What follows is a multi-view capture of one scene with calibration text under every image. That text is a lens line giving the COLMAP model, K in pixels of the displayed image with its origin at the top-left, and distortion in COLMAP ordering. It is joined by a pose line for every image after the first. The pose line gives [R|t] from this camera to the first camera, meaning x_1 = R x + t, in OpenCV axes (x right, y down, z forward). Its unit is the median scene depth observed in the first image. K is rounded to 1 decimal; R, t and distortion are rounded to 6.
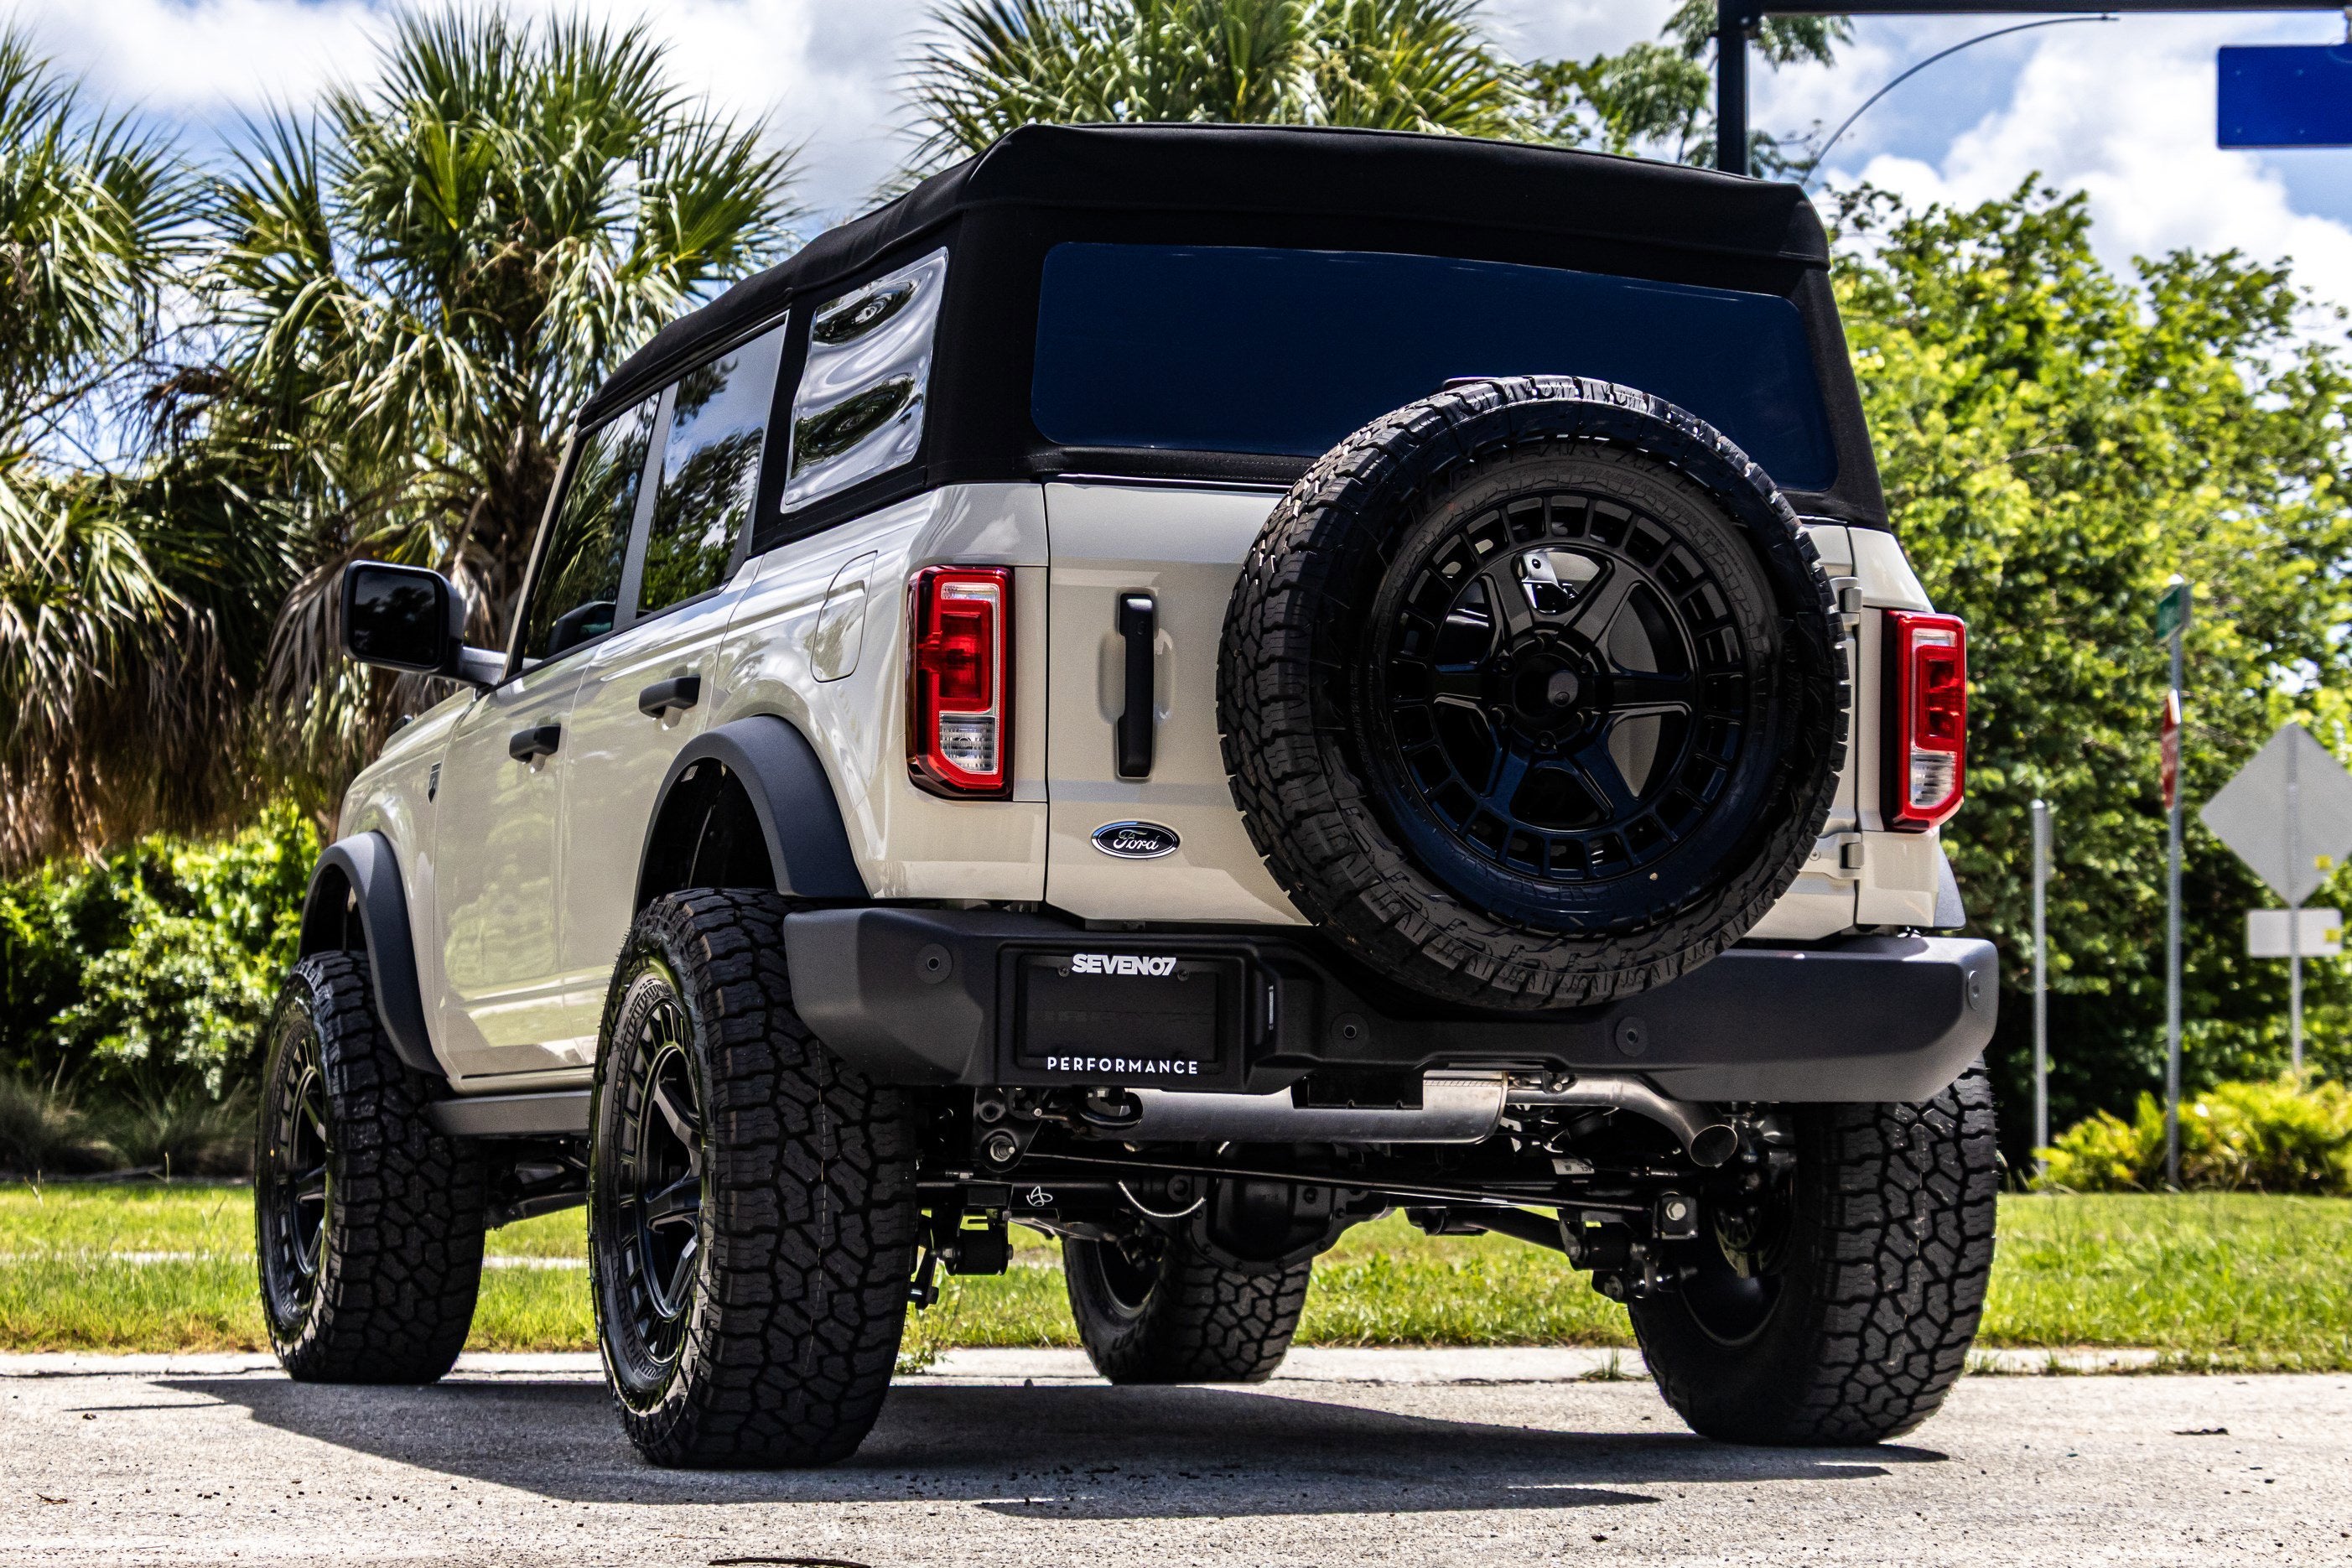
lens RADIAL K [[5641.2, 0, 1176.0], [0, 5641.2, 784.0], [0, 0, 1]] dist [0.033961, -0.725603]
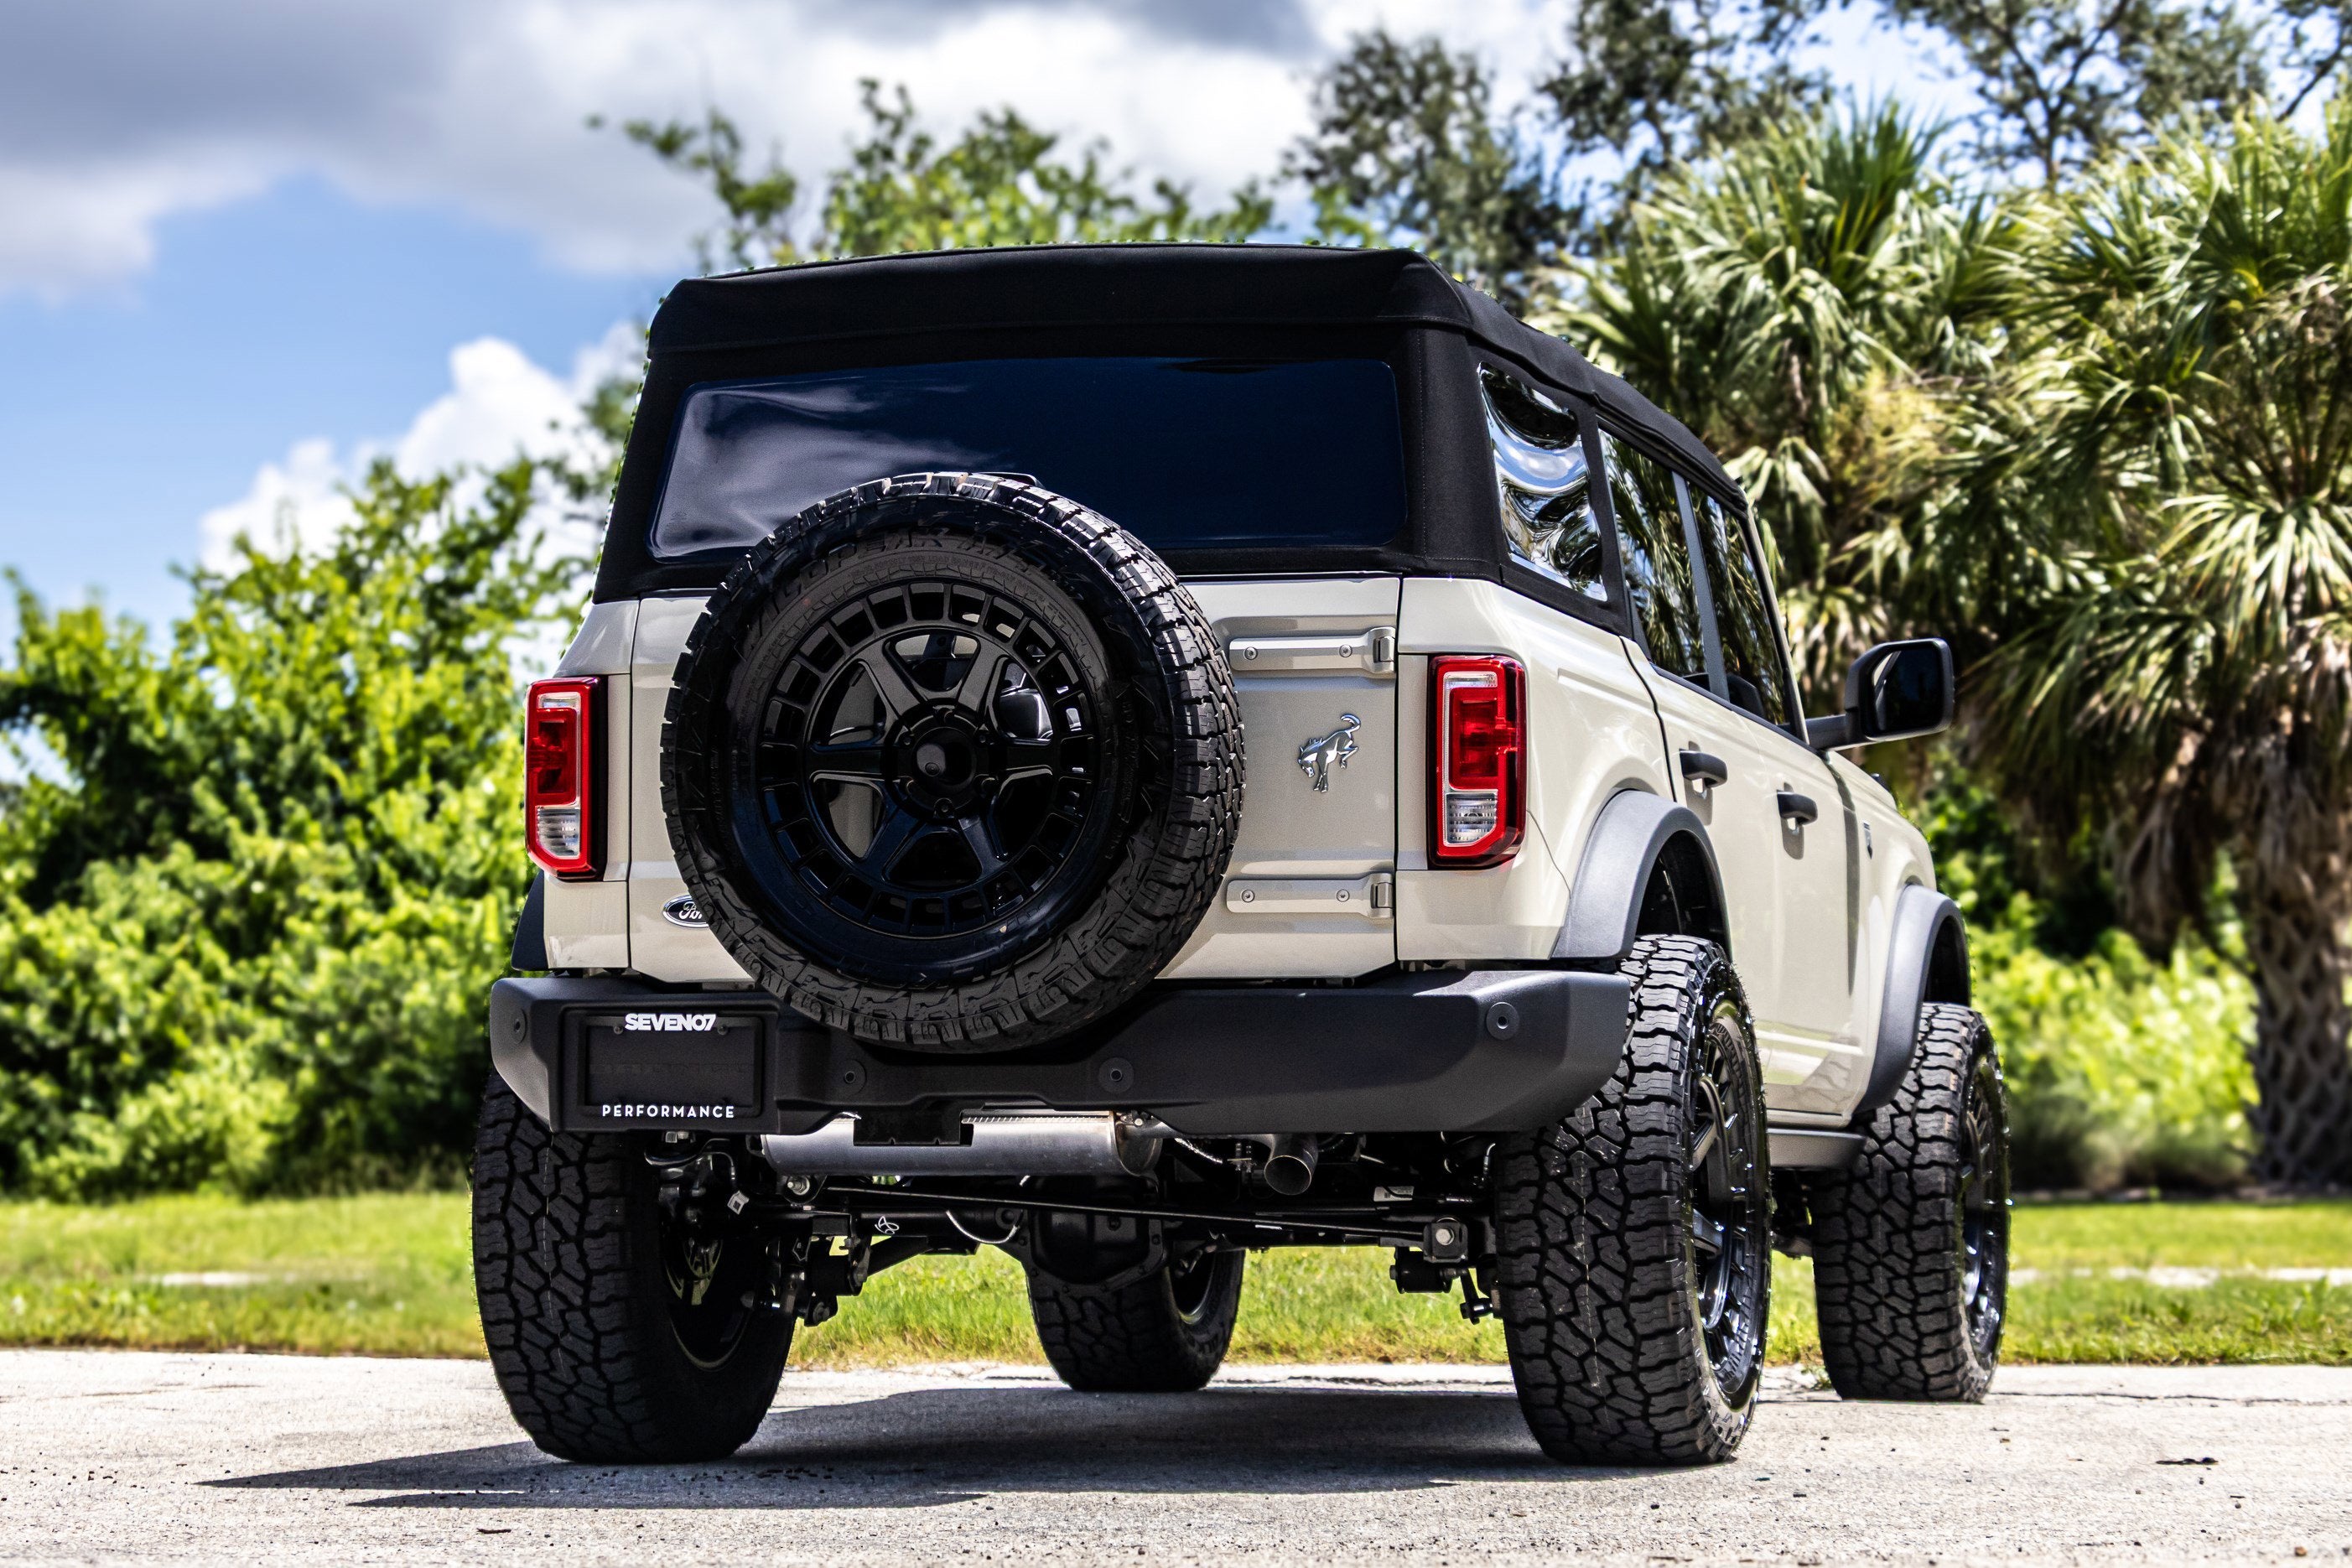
lens RADIAL K [[5641.2, 0, 1176.0], [0, 5641.2, 784.0], [0, 0, 1]] dist [0.033961, -0.725603]
pose [[0.810906, -0.049570, -0.583073, 0.683909], [0.048323, 0.998675, -0.017697, 0.008649], [0.583177, -0.013825, 0.812227, 0.131204]]
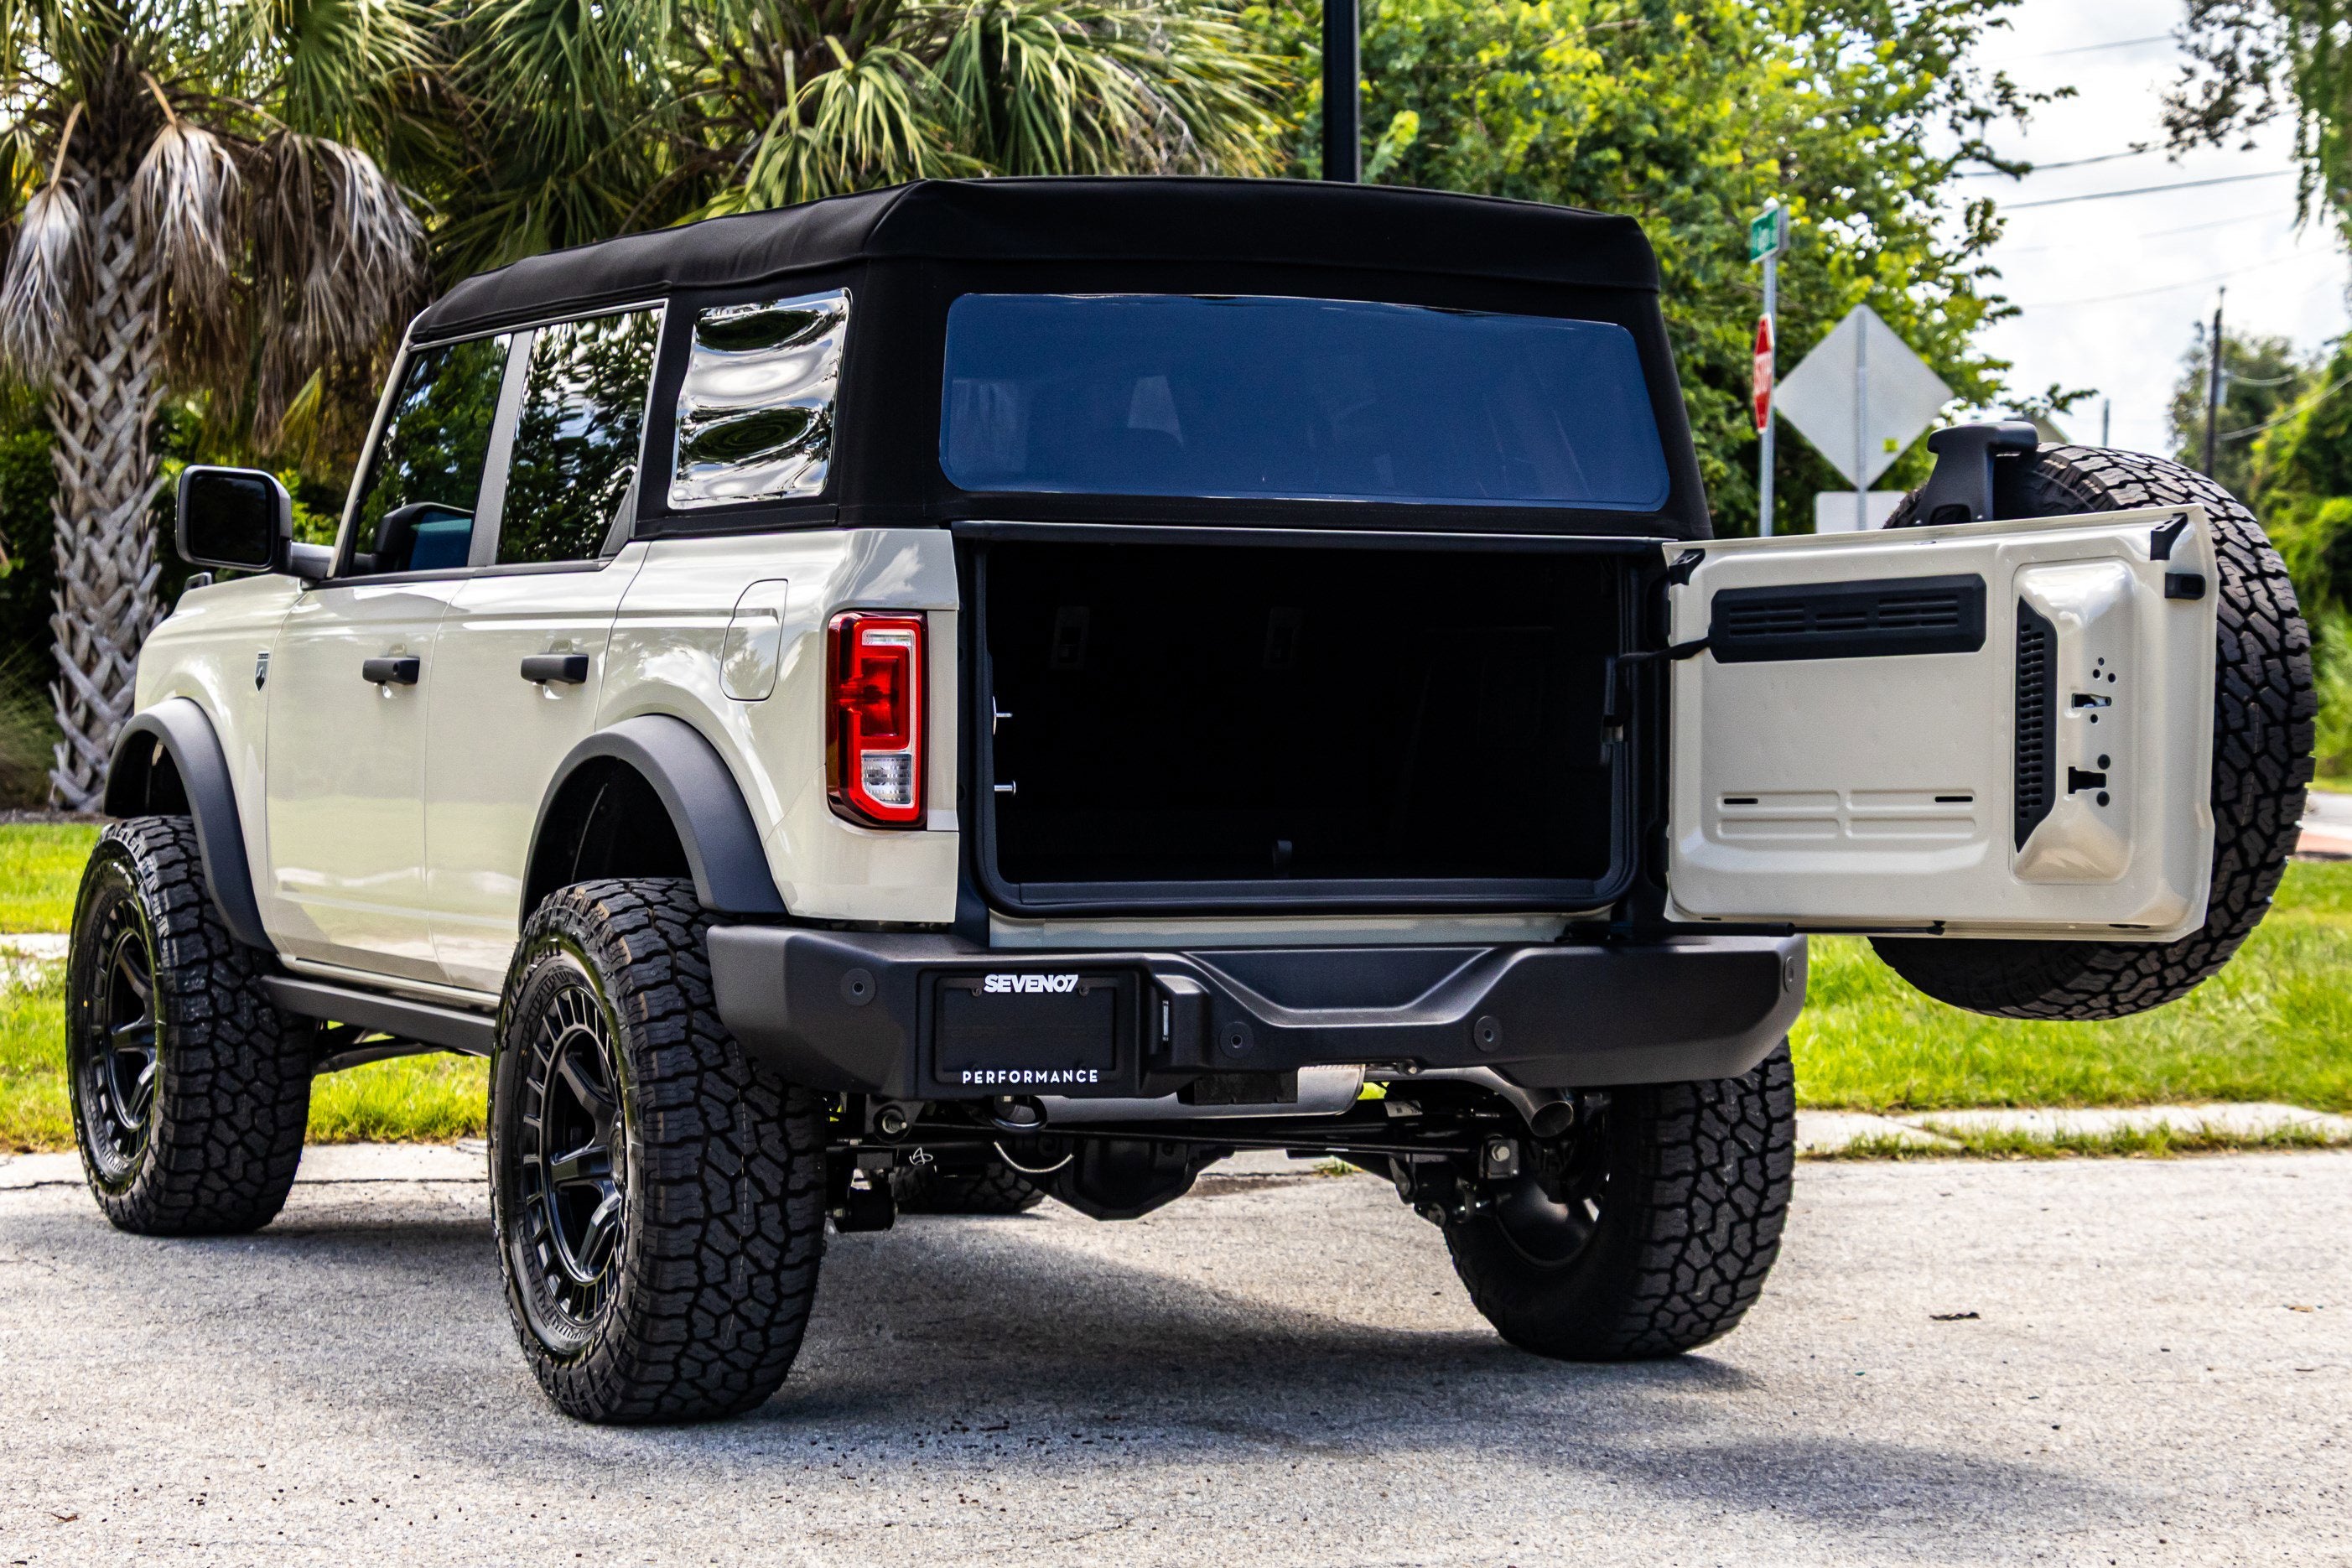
lens RADIAL K [[5772.1, 0, 1176.0], [0, 5772.1, 784.0], [0, 0, 1]] dist [-0.018492, 0.559002]
pose [[0.995913, -0.003702, 0.090242, -0.075475], [-0.005085, 0.995277, 0.096947, -0.105218], [-0.090175, -0.097010, 0.991190, -0.086560]]
